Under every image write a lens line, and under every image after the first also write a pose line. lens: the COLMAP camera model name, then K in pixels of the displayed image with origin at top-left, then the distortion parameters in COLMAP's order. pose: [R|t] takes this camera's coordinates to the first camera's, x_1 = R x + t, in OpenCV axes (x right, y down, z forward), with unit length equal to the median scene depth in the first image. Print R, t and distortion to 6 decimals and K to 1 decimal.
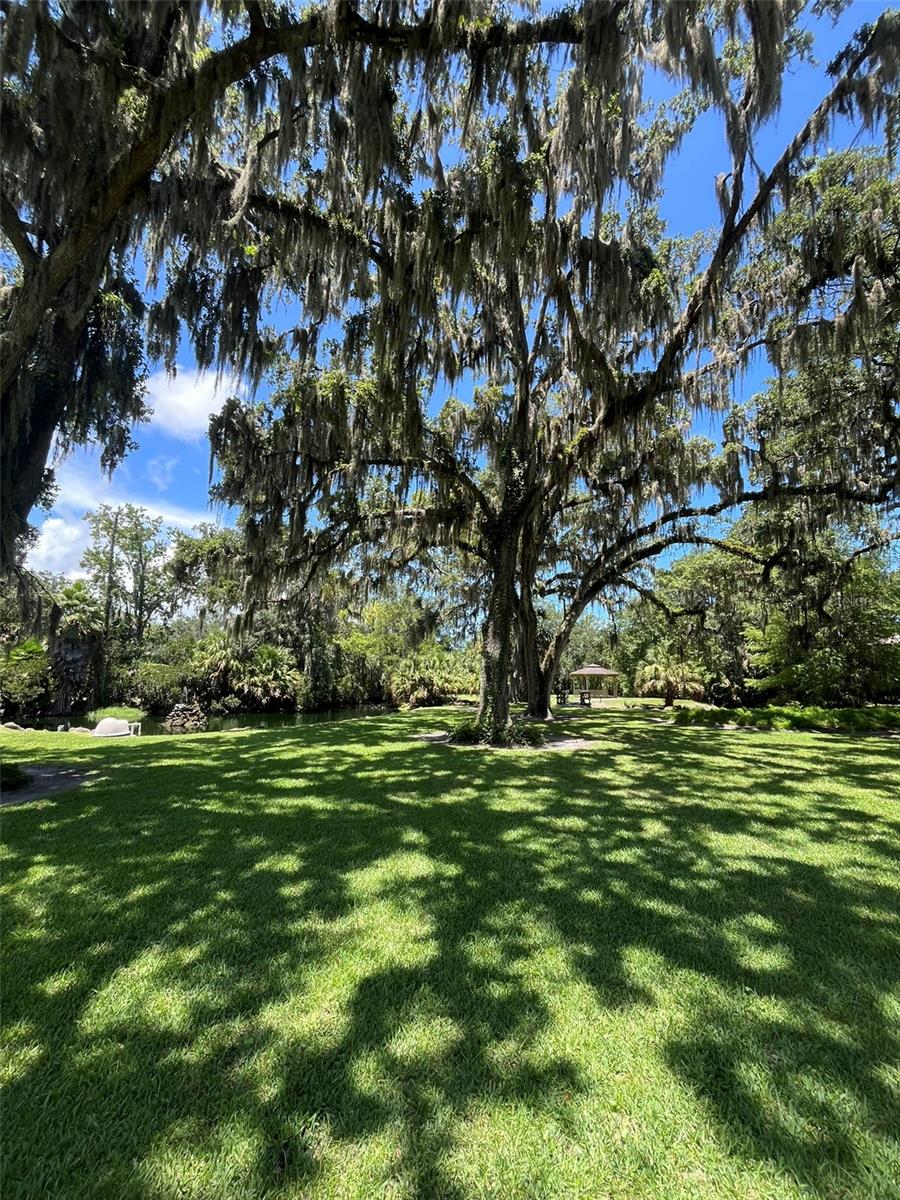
lens RADIAL K [[483.7, 0, 450.0], [0, 483.7, 600.0], [0, 0, 1]] dist [-0.008526, -0.000024]
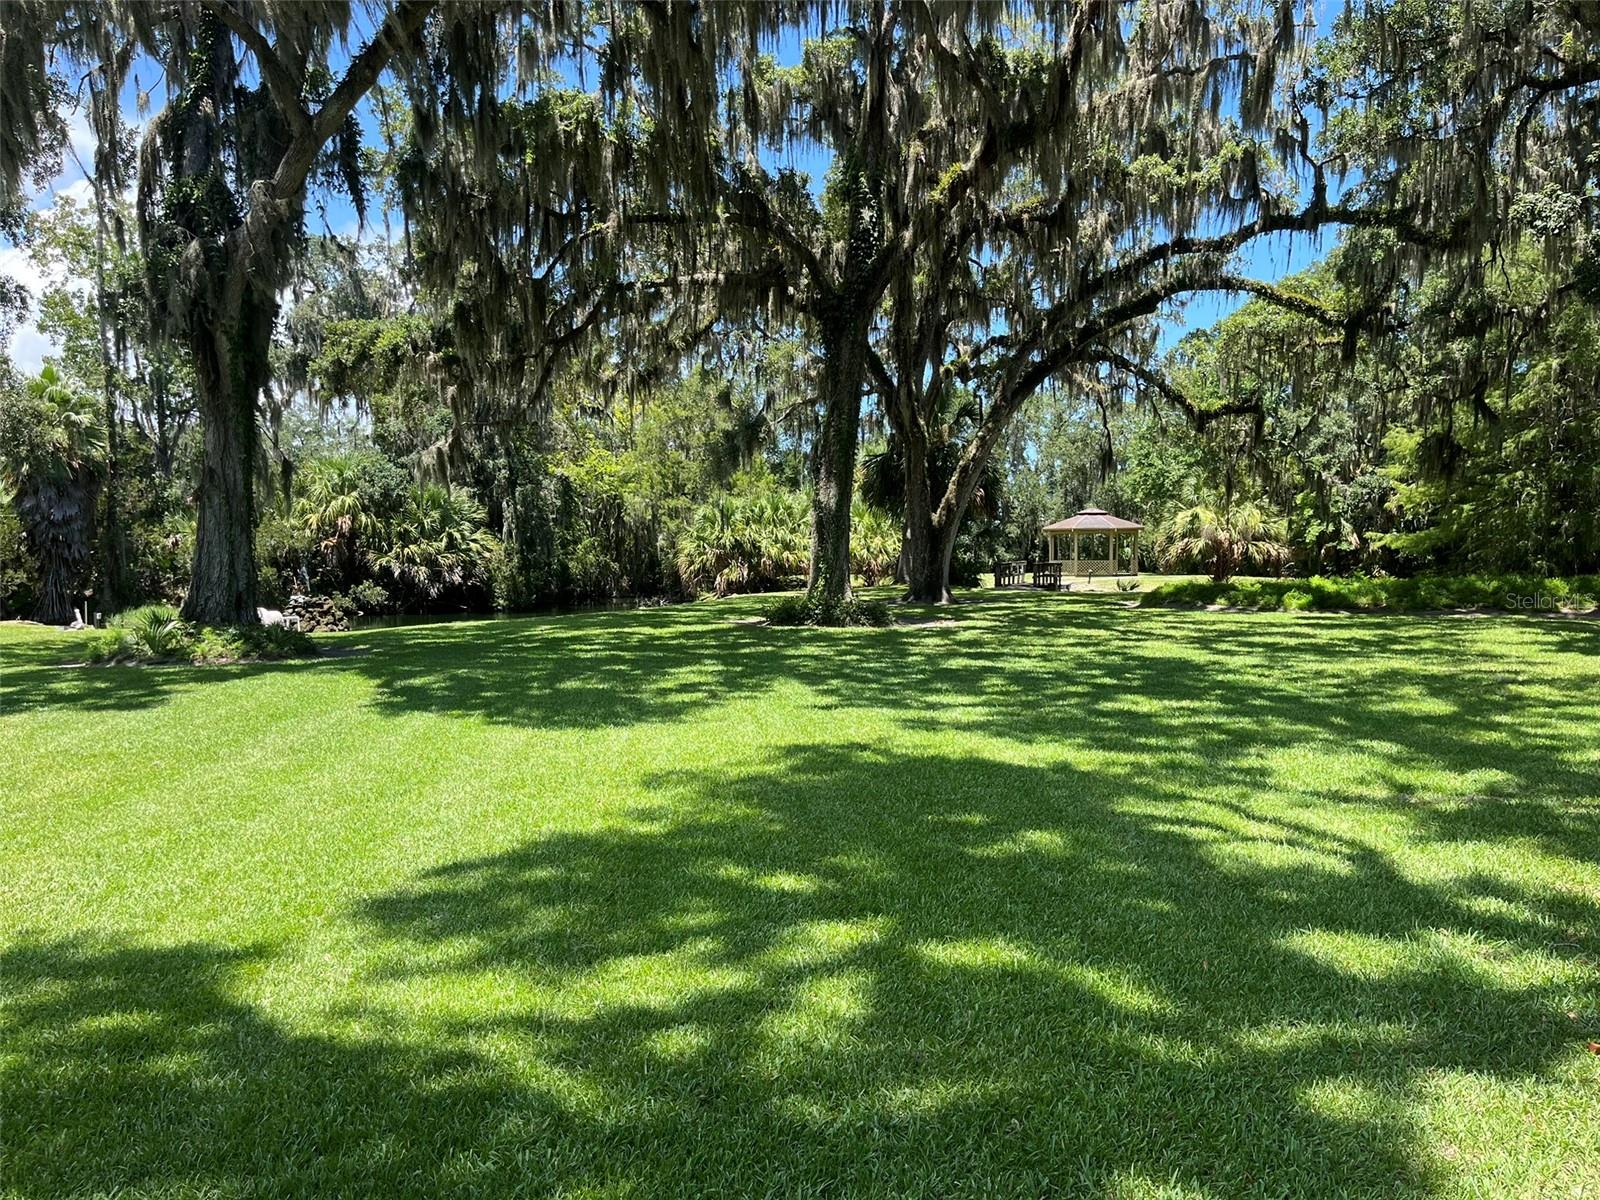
lens RADIAL K [[1214.0, 0, 800.0], [0, 1214.0, 600.0], [0, 0, 1]] dist [0.059848, -0.000588]
pose [[0.999750, -0.016532, -0.015064, 0.029348], [0.019266, 0.978662, 0.204573, -0.044415], [0.011361, -0.204812, 0.978735, -0.295475]]
